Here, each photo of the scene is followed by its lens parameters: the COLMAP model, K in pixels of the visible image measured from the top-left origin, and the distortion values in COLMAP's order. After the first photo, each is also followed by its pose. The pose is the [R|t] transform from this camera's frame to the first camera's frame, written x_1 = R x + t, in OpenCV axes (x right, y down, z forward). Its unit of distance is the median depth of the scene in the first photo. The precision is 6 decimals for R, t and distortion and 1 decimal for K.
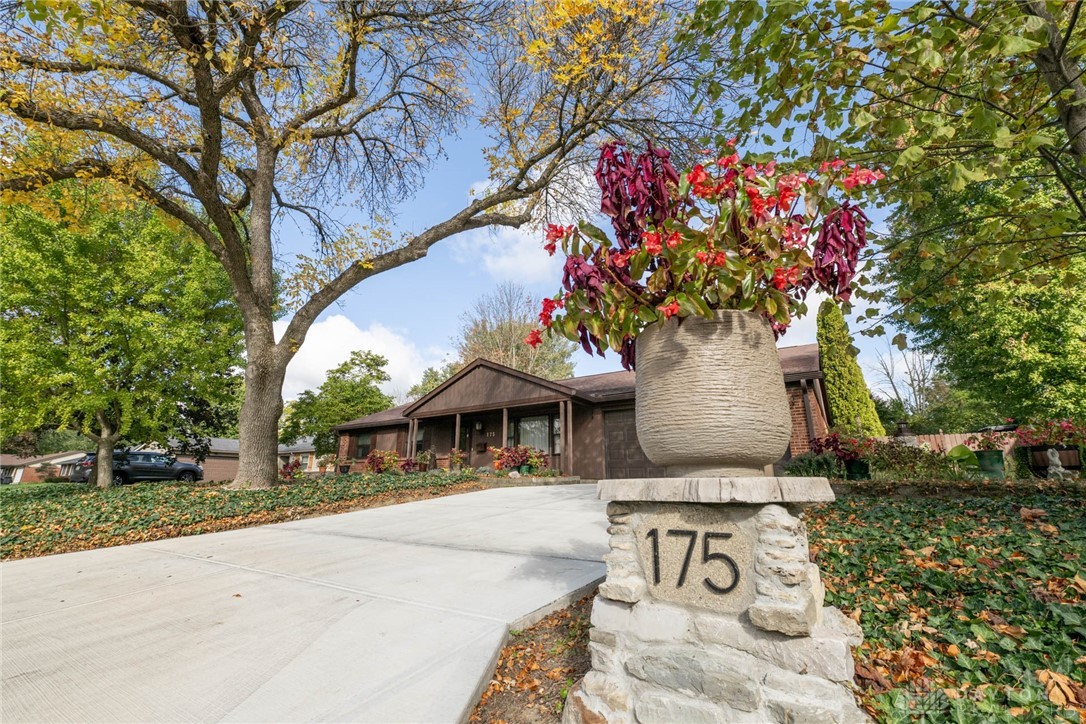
lens RADIAL K [[445.6, 0, 542.8], [0, 445.6, 358.0], [0, 0, 1]] dist [0.002236, -0.000718]
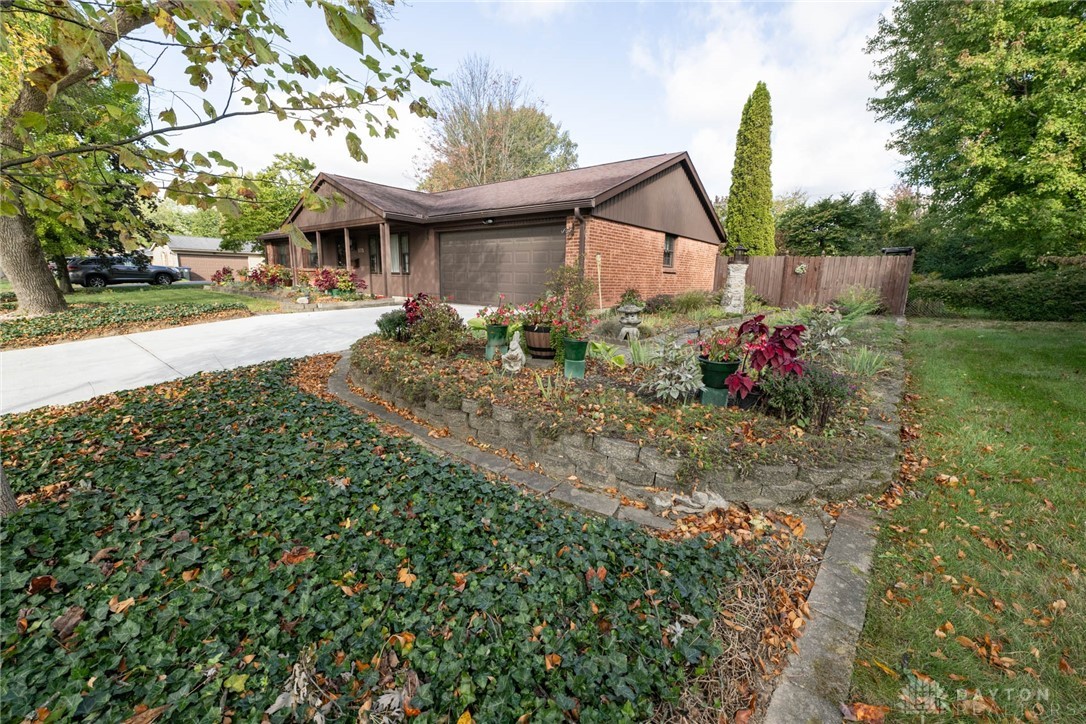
lens RADIAL K [[422.3, 0, 534.0], [0, 422.3, 356.0], [0, 0, 1]] dist [0.001044, -0.001537]
pose [[0.994991, 0.035148, -0.093577, 0.400330], [0.010422, 0.894565, 0.446816, -0.045429], [0.099415, -0.445554, 0.889718, 0.061249]]
